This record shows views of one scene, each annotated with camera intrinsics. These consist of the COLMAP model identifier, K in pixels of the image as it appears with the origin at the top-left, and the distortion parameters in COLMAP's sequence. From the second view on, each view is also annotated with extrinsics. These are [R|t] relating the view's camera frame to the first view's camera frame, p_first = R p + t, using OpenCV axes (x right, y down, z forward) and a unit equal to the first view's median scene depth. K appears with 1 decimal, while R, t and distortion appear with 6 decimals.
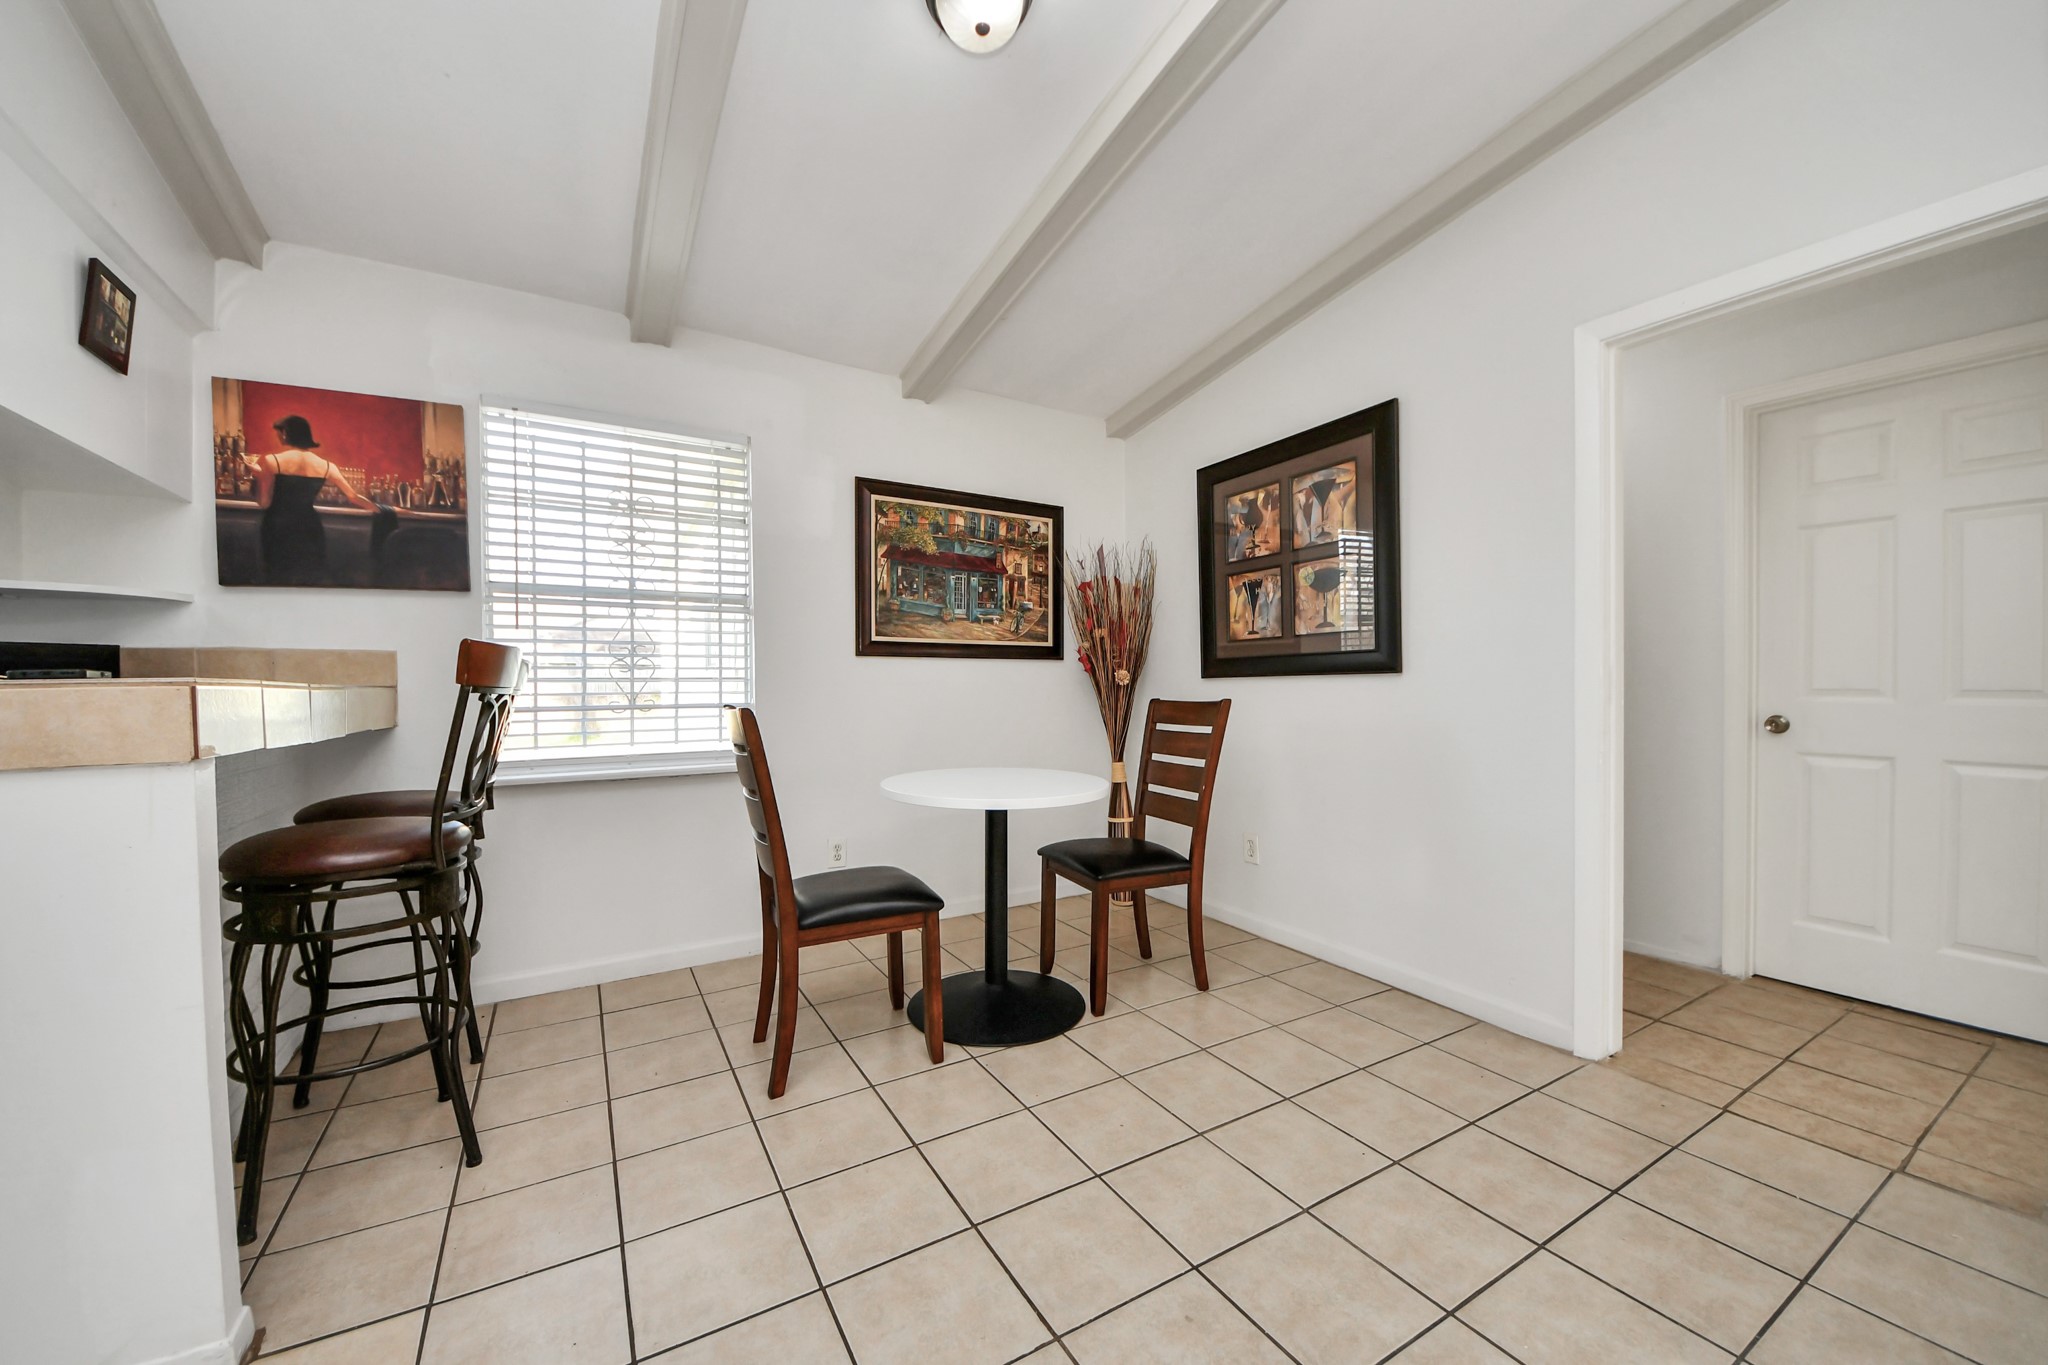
lens RADIAL K [[751.4, 0, 1005.6], [0, 751.4, 685.4], [0, 0, 1]] dist [0.044140, -0.031735]
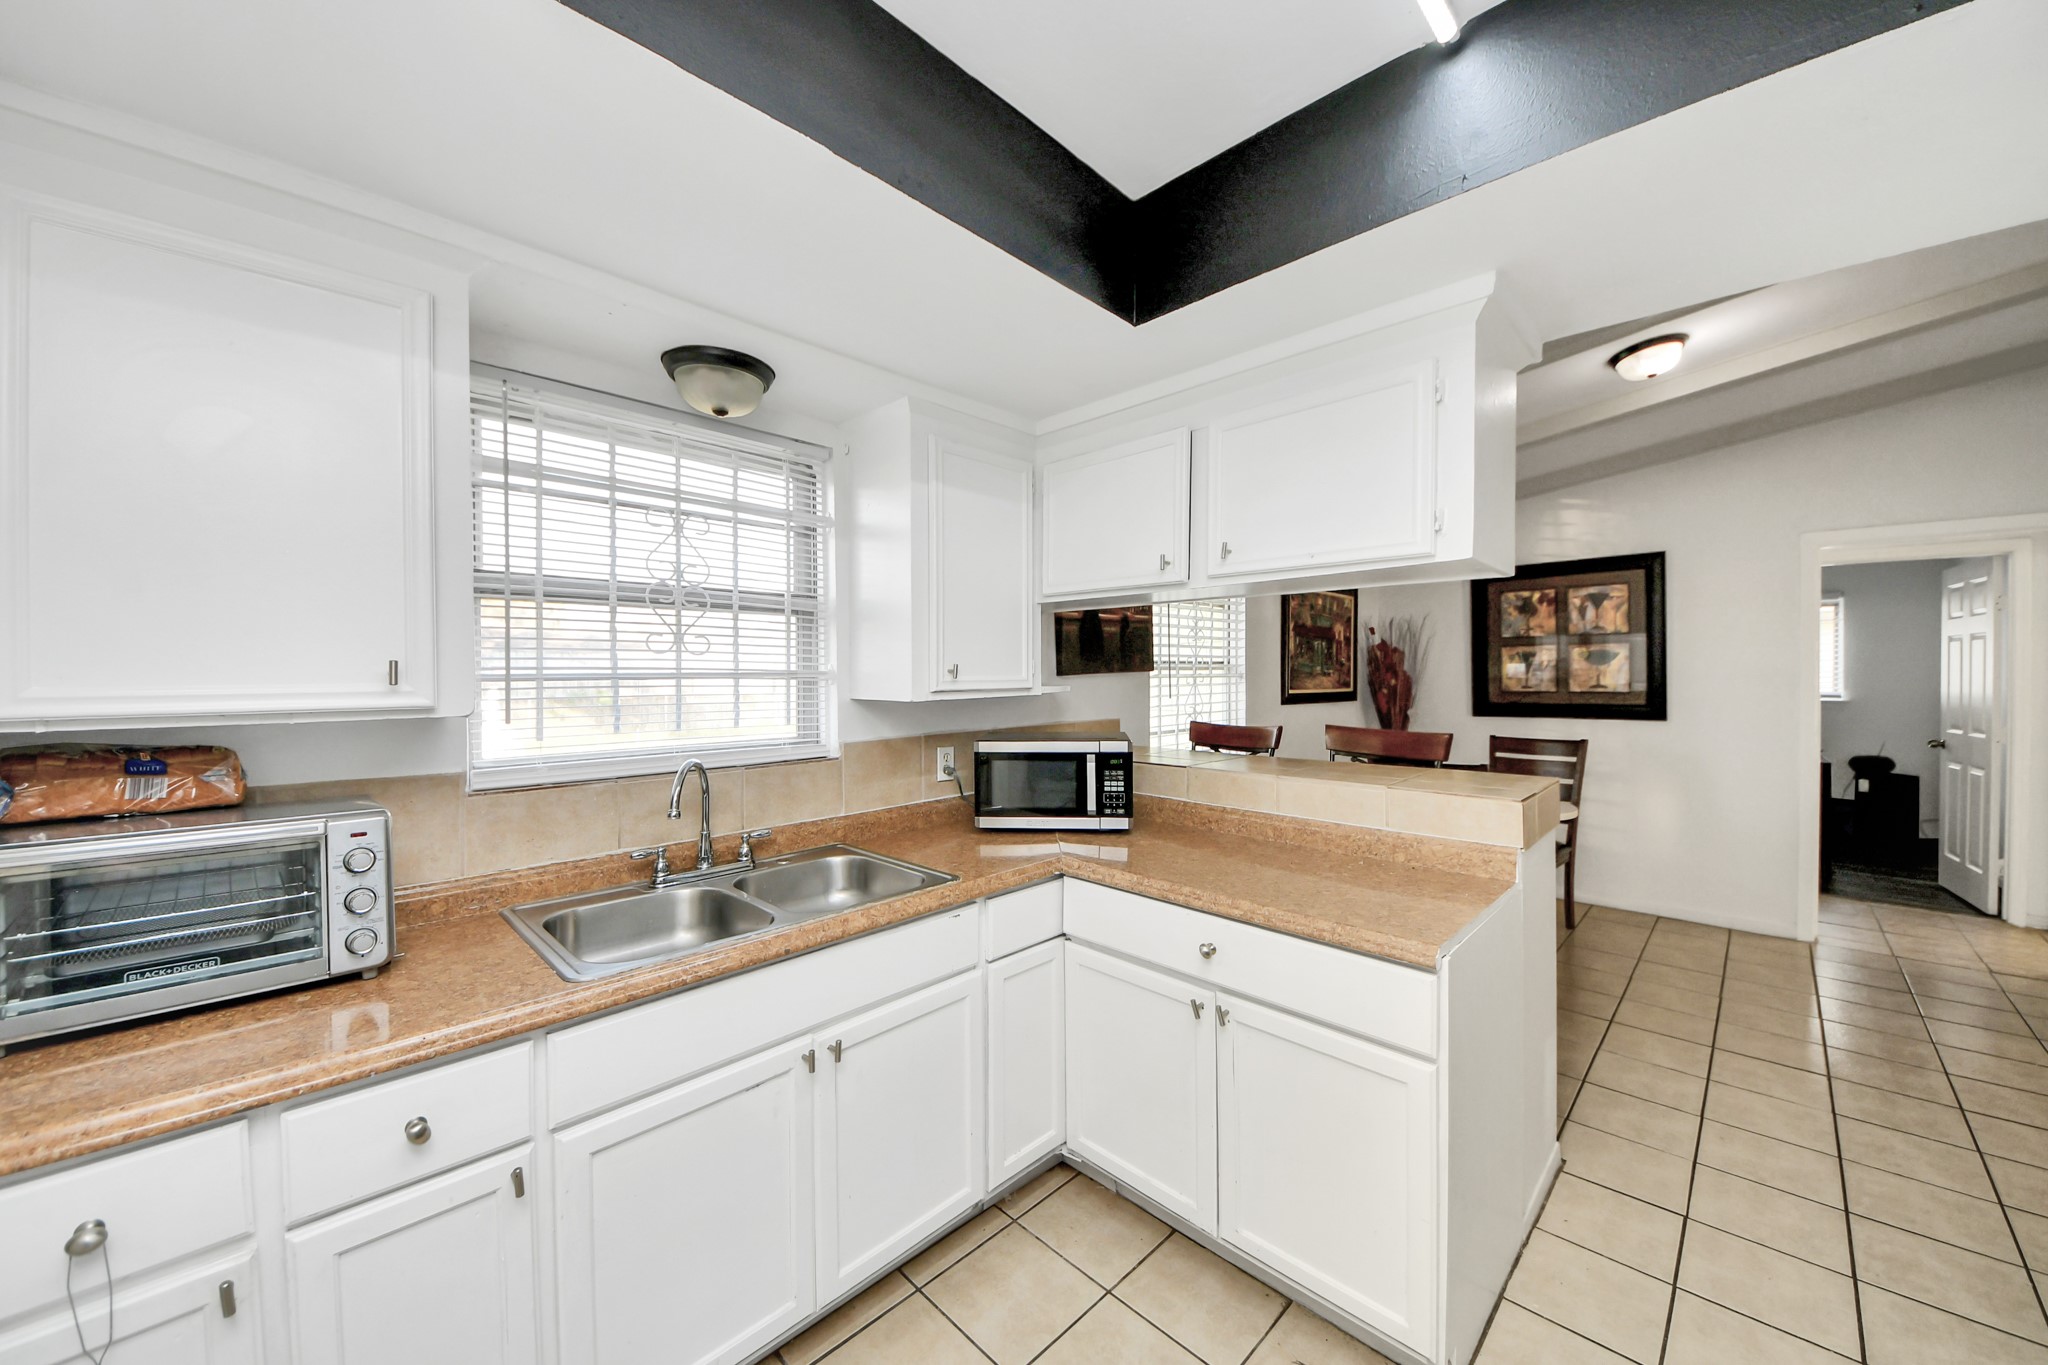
lens RADIAL K [[718.7, 0, 1017.2], [0, 718.7, 682.4], [0, 0, 1]] dist [0.044236, -0.026569]
pose [[0.970053, -0.002008, 0.242886, -1.091326], [-0.000036, 0.999965, 0.008413, -0.100879], [-0.242894, -0.008170, 0.970018, -0.156741]]
